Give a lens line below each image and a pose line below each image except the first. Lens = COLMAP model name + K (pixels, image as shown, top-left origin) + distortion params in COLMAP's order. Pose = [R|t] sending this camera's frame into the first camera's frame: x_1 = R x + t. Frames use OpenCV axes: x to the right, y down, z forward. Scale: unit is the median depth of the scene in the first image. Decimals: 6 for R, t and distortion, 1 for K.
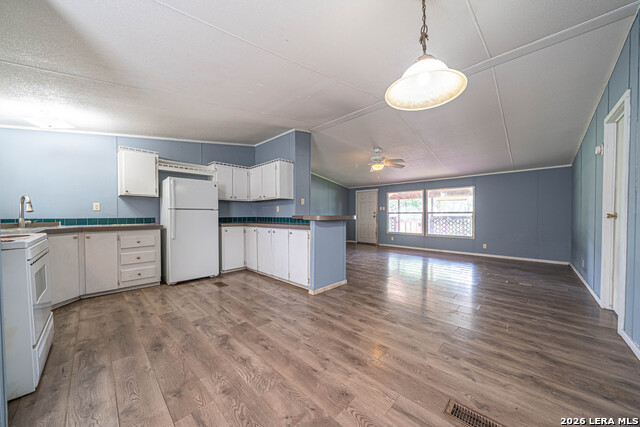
lens RADIAL K [[223.6, 0, 315.2], [0, 223.6, 215.6], [0, 0, 1]] dist [-0.007315, -0.000211]
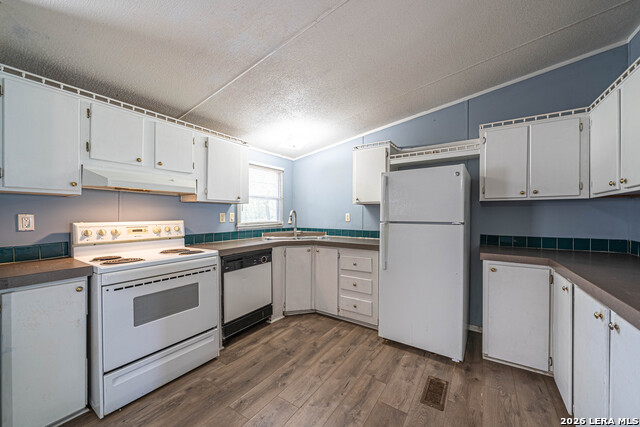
lens RADIAL K [[235.8, 0, 334.9], [0, 235.8, 215.5], [0, 0, 1]] dist [-0.009597, -0.000274]
pose [[0.215522, 0.004640, -0.976488, -0.012390], [-0.002127, 0.999989, 0.004282, -0.058524], [0.976497, 0.001154, 0.215530, 0.813691]]
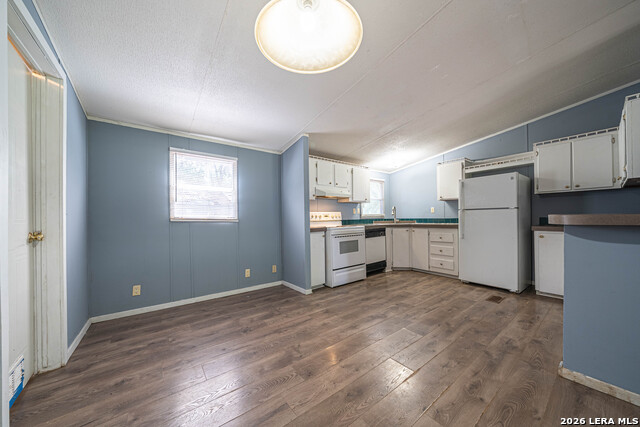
lens RADIAL K [[223.6, 0, 316.5], [0, 223.6, 215.4], [0, 0, 1]] dist [-0.007315, -0.000211]
pose [[-0.155794, -0.009139, -0.987747, 0.572755], [0.011868, 0.999868, -0.011123, -0.000030], [0.987718, -0.013456, -0.155665, 0.554400]]
